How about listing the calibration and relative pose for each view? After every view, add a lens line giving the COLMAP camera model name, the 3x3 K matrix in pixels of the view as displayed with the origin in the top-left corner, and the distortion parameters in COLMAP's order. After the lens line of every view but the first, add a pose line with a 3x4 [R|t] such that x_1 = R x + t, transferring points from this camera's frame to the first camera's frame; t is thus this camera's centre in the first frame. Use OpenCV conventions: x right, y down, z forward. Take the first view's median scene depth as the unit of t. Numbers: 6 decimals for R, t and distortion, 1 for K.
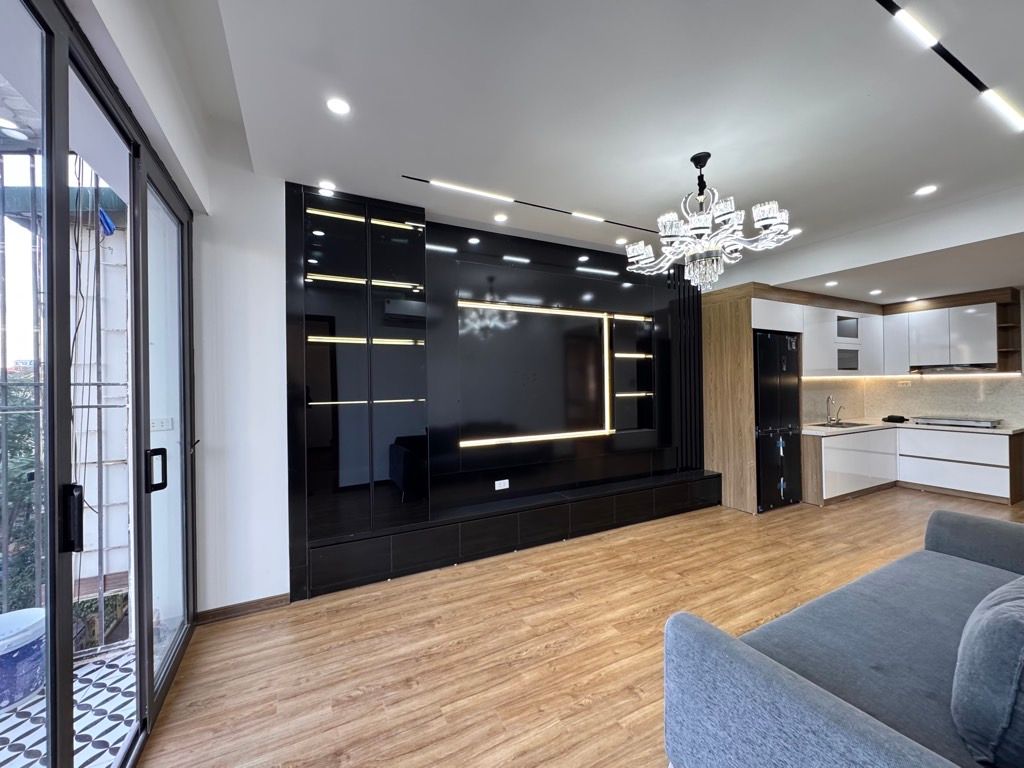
lens RADIAL K [[408.0, 0, 511.6], [0, 408.0, 382.4], [0, 0, 1]] dist [-0.001507, 0.000511]
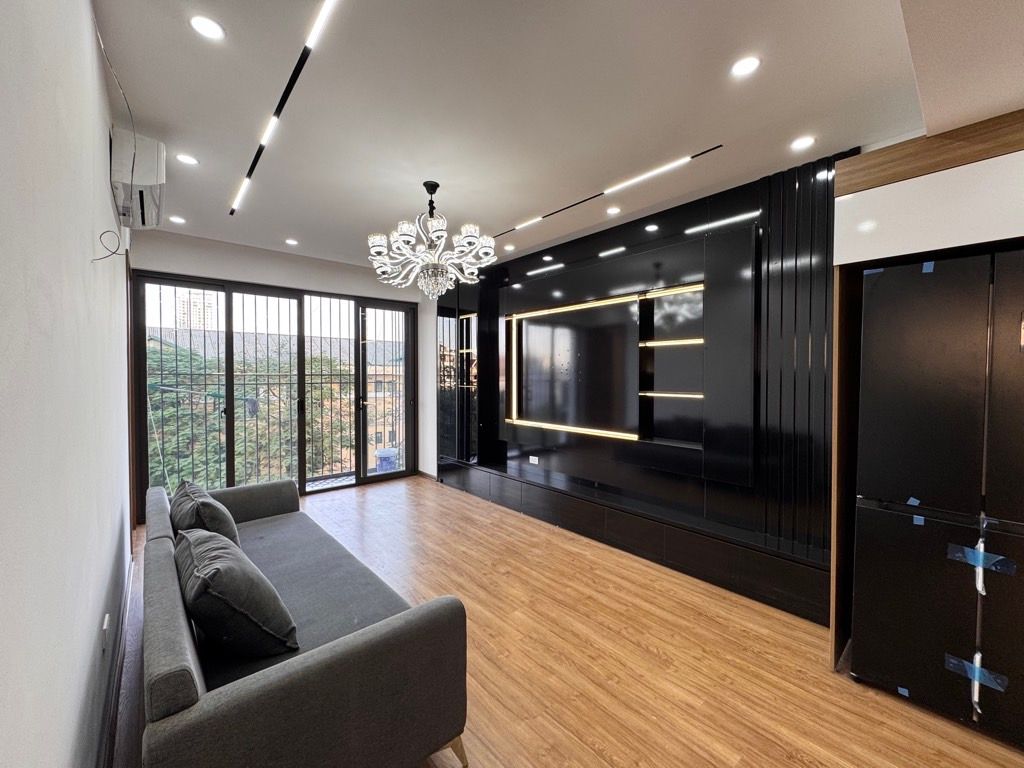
lens RADIAL K [[407.5, 0, 511.1], [0, 407.5, 382.7], [0, 0, 1]] dist [-0.003351, 0.000749]
pose [[0.239739, 0.032272, -0.970301, 1.286850], [0.000352, 0.999444, 0.033329, -0.024465], [0.970837, -0.008332, 0.239594, 0.731215]]
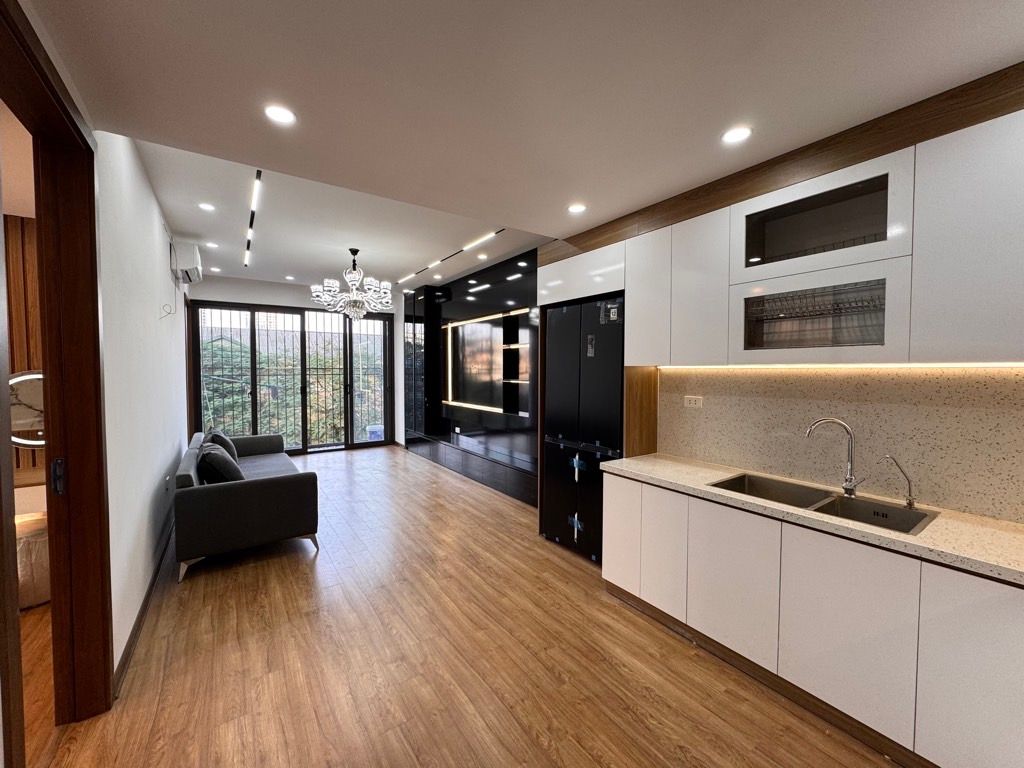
lens RADIAL K [[407.5, 0, 511.1], [0, 407.5, 382.7], [0, 0, 1]] dist [-0.003351, 0.000749]
pose [[0.127006, 0.047192, -0.990779, 1.881690], [0.002402, 0.998850, 0.047884, -0.027972], [0.991899, -0.008461, 0.126746, 1.143869]]
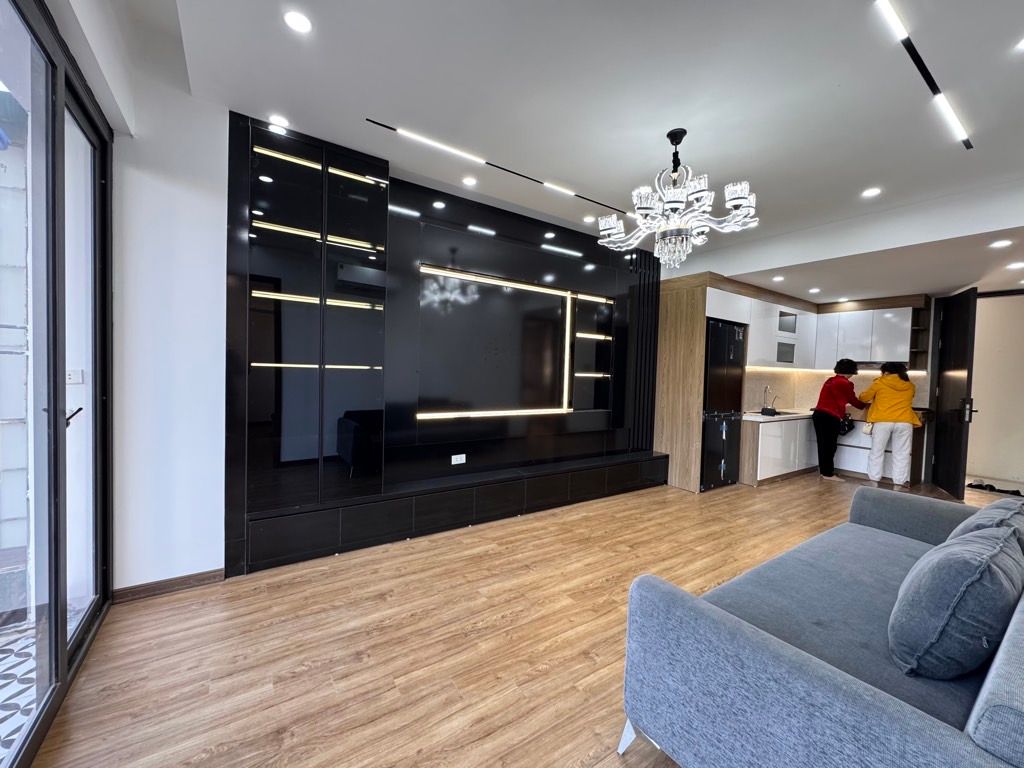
lens RADIAL K [[407.6, 0, 511.6], [0, 407.6, 382.5], [0, 0, 1]] dist [-0.001241, -0.000351]
pose [[0.992250, 0.041558, 0.117098, -0.022679], [-0.045863, 0.998358, 0.034313, 0.031318], [-0.115480, -0.039417, 0.992527, 0.025987]]
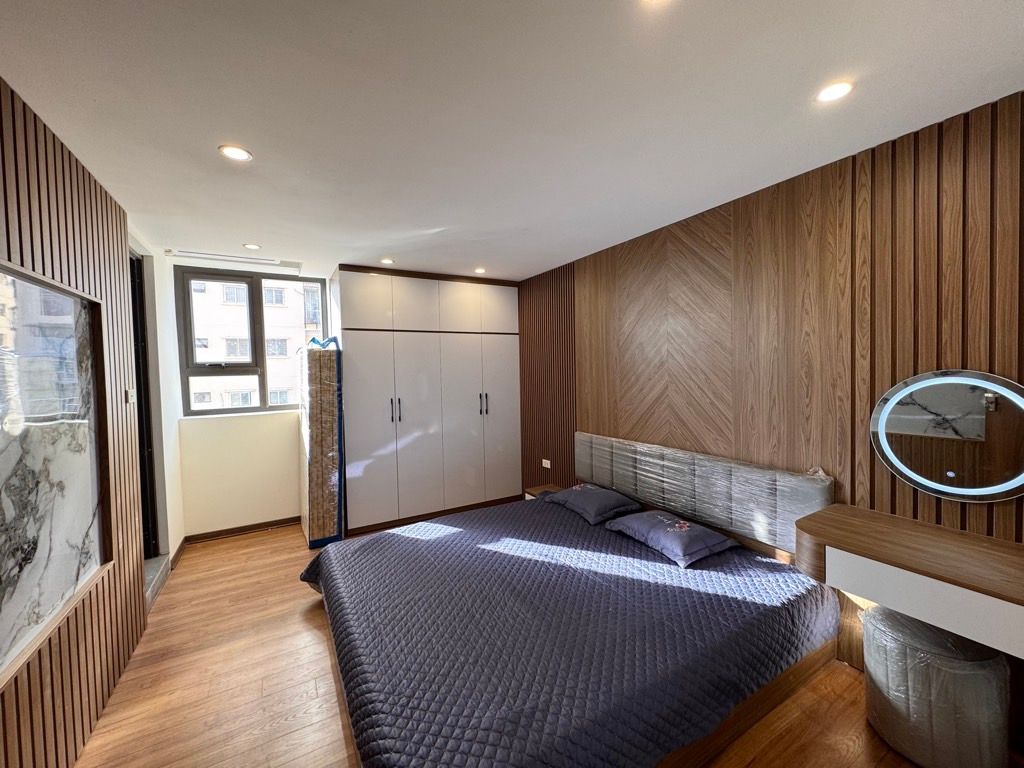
lens RADIAL K [[406.5, 0, 511.0], [0, 406.5, 382.8], [0, 0, 1]] dist [-0.002636, 0.000460]
pose [[-0.998375, 0.038990, -0.041555, 1.494832], [0.037696, 0.998794, 0.031468, -0.036182], [0.042732, 0.029850, -0.998641, 0.761341]]
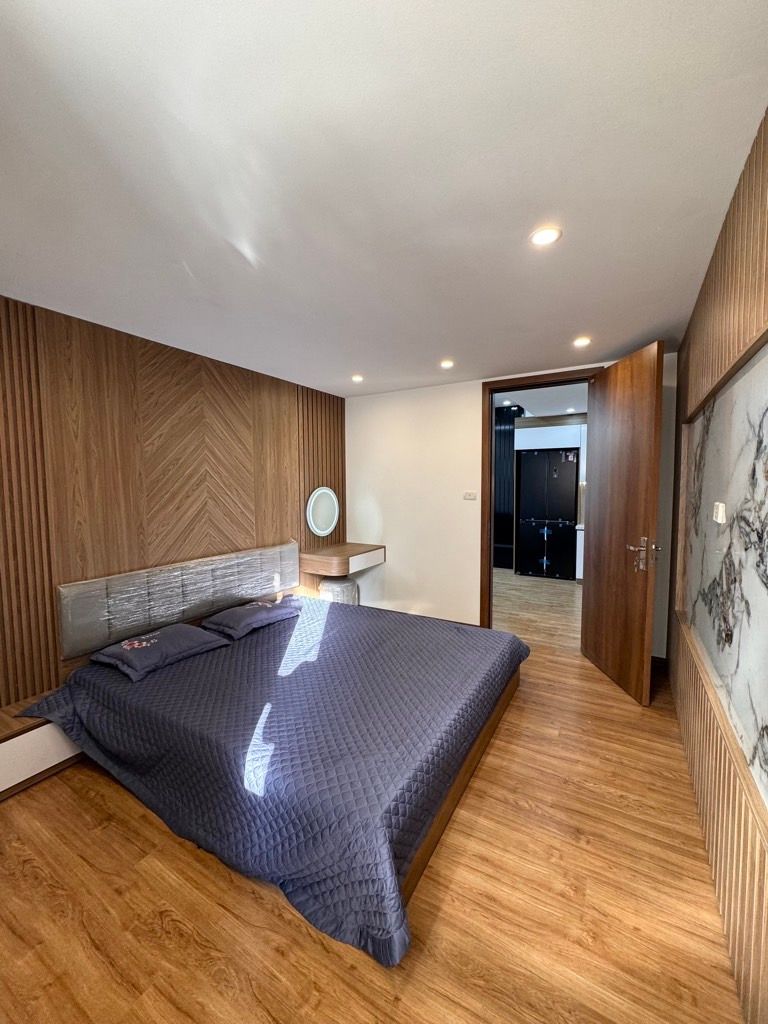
lens RADIAL K [[408.1, 0, 386.0], [0, 408.1, 511.2], [0, 0, 1]] dist [-0.002361, 0.000328]
pose [[0.534539, 0.064444, -0.842683, 2.171283], [0.004341, 0.996866, 0.078989, -0.041175], [0.845133, -0.045881, 0.532584, -0.258698]]
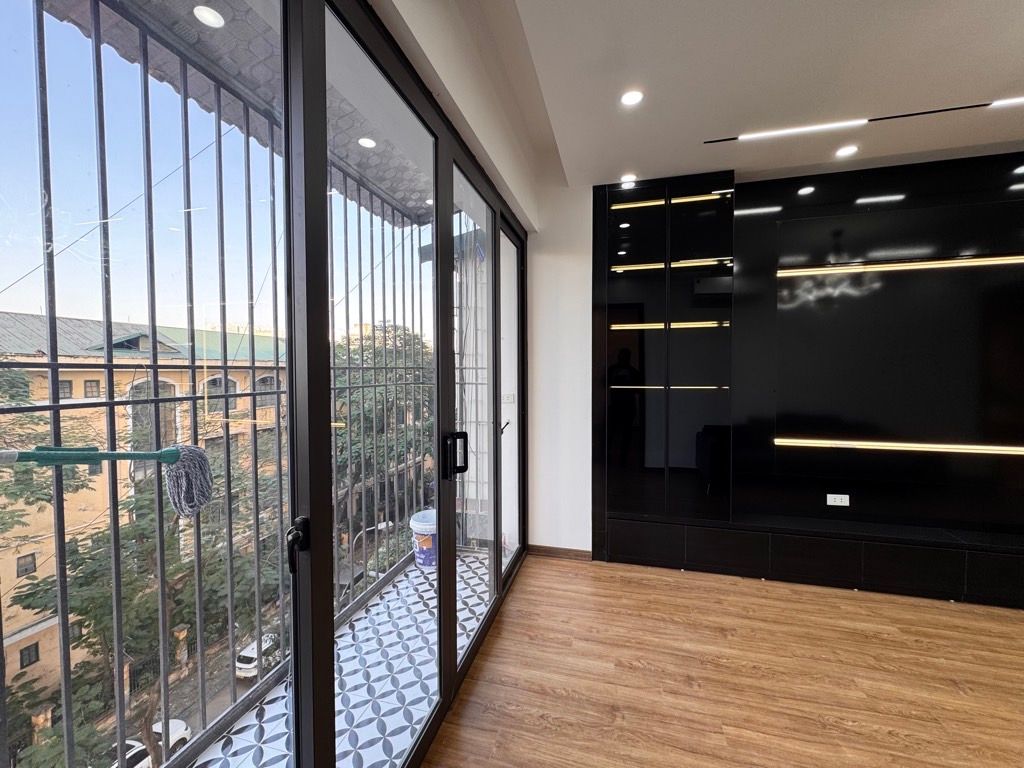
lens RADIAL K [[408.0, 0, 511.6], [0, 408.0, 382.4], [0, 0, 1]] dist [-0.001507, 0.000511]
pose [[0.737085, 0.030916, -0.675092, 0.040337], [-0.003318, 0.999107, 0.042131, -0.004821], [0.675792, -0.028814, 0.736529, 0.015144]]
